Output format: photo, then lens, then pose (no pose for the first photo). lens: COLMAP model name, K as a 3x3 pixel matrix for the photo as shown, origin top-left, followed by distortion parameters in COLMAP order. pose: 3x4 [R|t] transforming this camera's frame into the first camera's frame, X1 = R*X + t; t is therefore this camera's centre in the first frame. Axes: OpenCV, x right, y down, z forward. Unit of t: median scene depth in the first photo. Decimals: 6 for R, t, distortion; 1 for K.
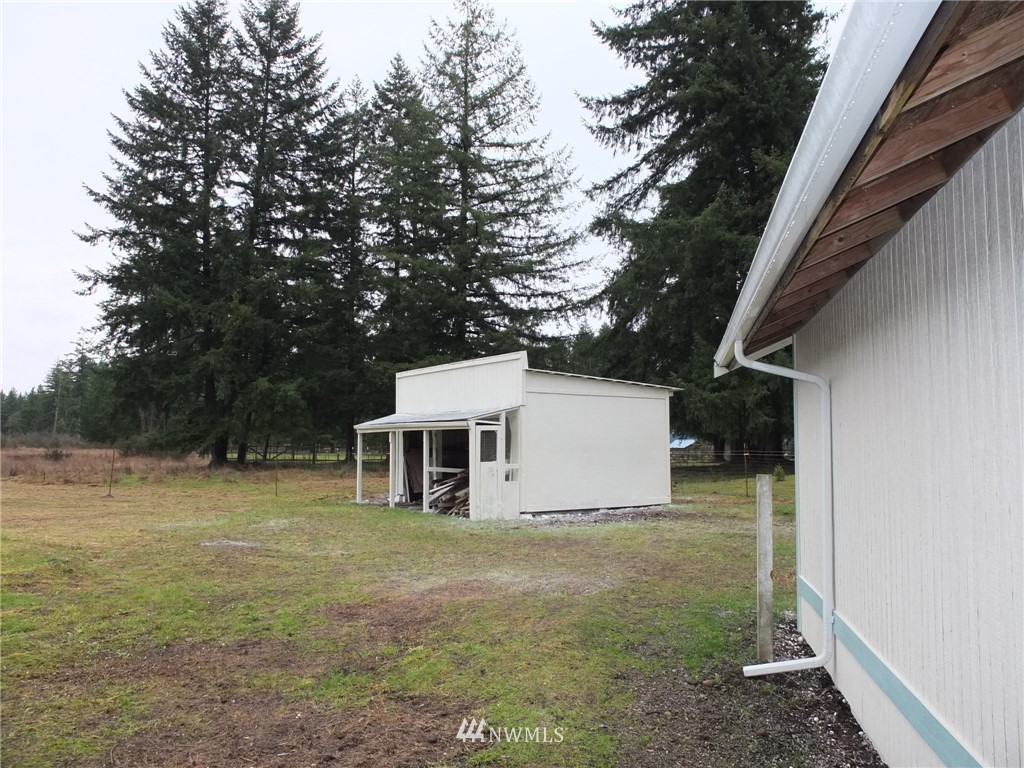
lens RADIAL K [[802.3, 0, 555.7], [0, 802.3, 390.3], [0, 0, 1]] dist [-0.063148, 0.048504]
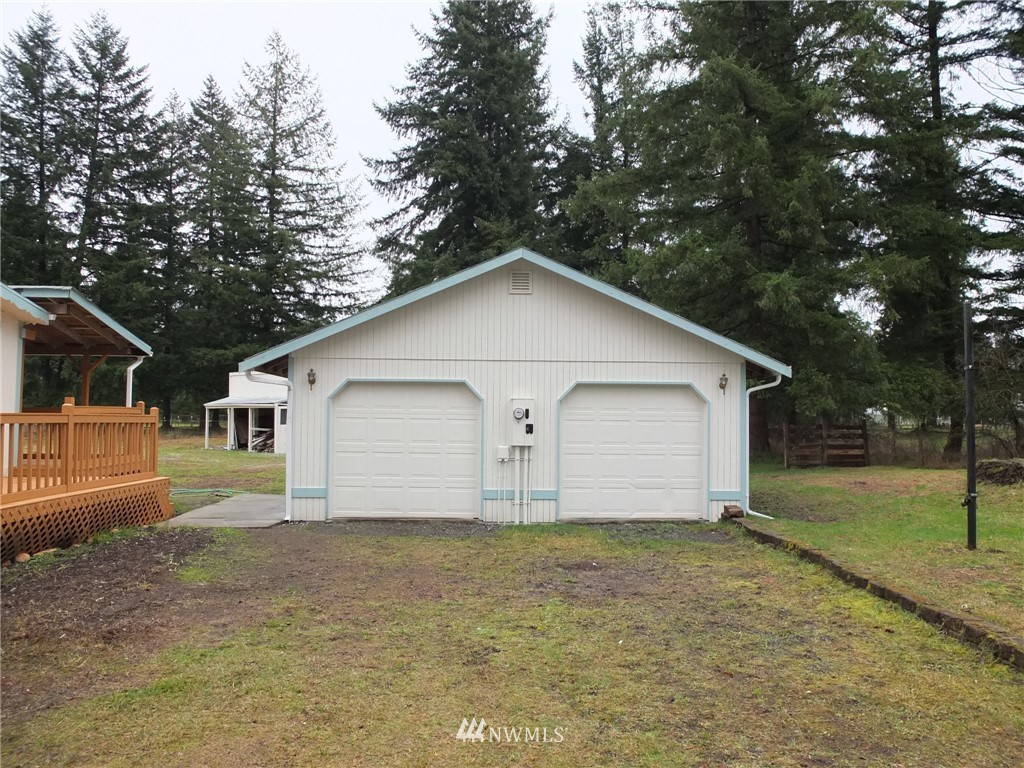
lens RADIAL K [[802.3, 0, 539.0], [0, 802.3, 379.4], [0, 0, 1]] dist [-0.063148, 0.048504]
pose [[0.976554, 0.016622, 0.214632, 0.028679], [-0.021590, 0.999550, 0.020823, -0.021297], [-0.214189, -0.024969, 0.976473, -0.288095]]
